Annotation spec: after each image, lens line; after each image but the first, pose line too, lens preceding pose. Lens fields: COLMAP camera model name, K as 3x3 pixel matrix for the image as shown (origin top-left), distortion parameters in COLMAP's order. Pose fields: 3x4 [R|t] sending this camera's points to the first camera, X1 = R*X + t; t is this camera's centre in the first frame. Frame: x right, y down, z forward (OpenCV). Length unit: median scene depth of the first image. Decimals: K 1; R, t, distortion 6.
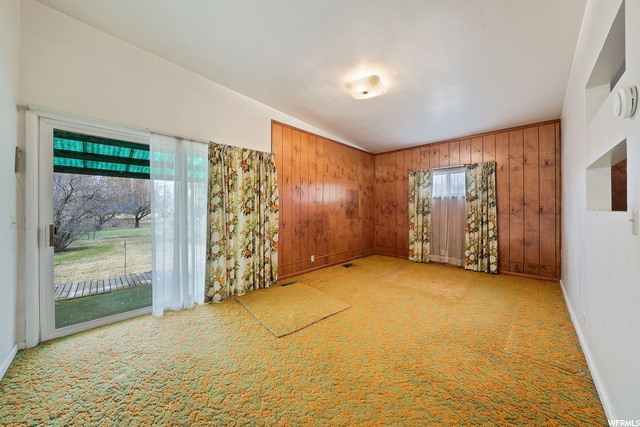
lens RADIAL K [[217.1, 0, 317.5], [0, 217.1, 210.8], [0, 0, 1]] dist [-0.000258, -0.000010]
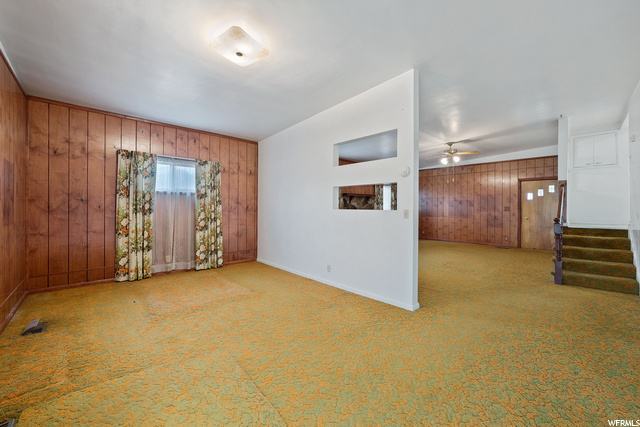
lens RADIAL K [[257.5, 0, 318.1], [0, 257.5, 207.6], [0, 0, 1]] dist [-0.000329, 0.000024]
pose [[0.062360, 0.001485, 0.998053, -0.400503], [-0.003030, 0.999995, -0.001298, -0.004007], [-0.998049, -0.002943, 0.062364, 0.402768]]
